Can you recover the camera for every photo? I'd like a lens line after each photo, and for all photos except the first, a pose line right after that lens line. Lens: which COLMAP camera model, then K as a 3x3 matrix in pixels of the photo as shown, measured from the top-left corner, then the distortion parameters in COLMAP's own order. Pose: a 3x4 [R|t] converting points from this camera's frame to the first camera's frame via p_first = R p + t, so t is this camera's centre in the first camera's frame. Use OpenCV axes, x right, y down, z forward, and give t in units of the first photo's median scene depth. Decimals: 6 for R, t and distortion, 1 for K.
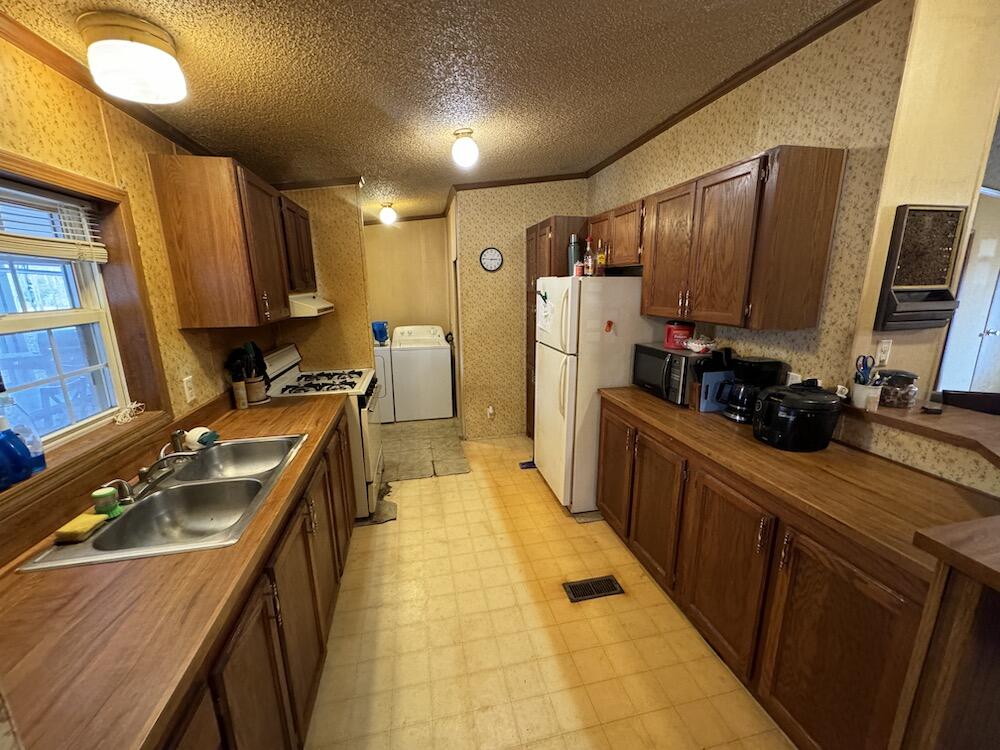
lens RADIAL K [[396.9, 0, 503.1], [0, 396.9, 377.3], [0, 0, 1]] dist [-0.001019, -0.000070]
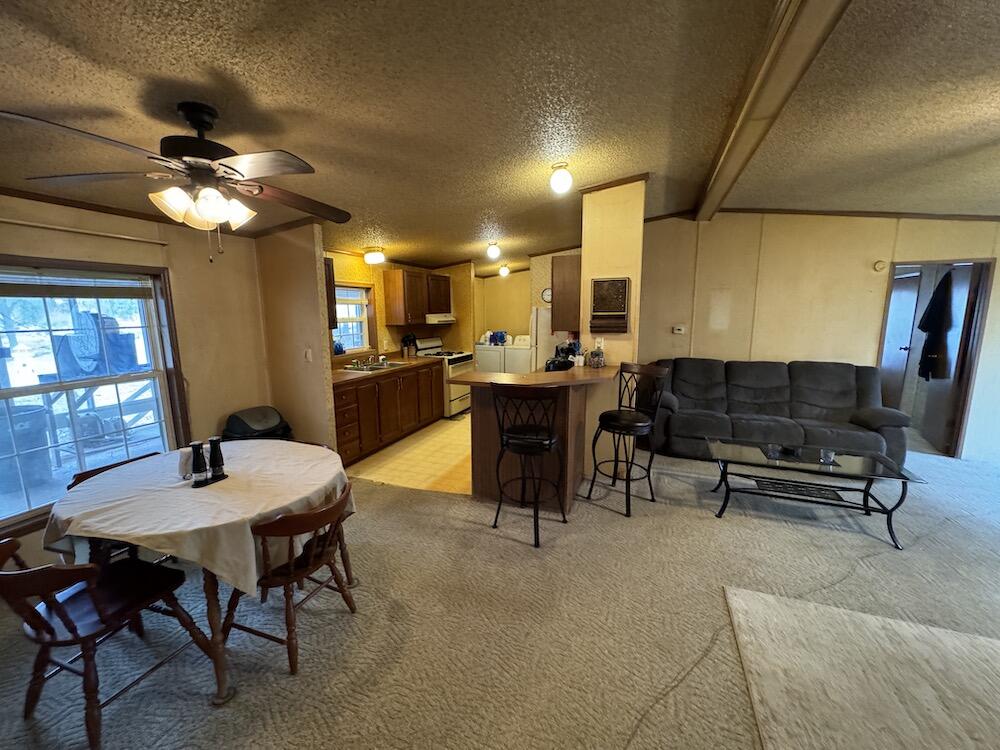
lens RADIAL K [[396.9, 0, 498.2], [0, 396.9, 376.0], [0, 0, 1]] dist [-0.001019, -0.000070]
pose [[0.826347, 0.097320, -0.554689, 1.718052], [-0.128910, 0.991491, -0.018086, 0.221776], [0.548209, 0.086451, 0.831861, -1.076965]]
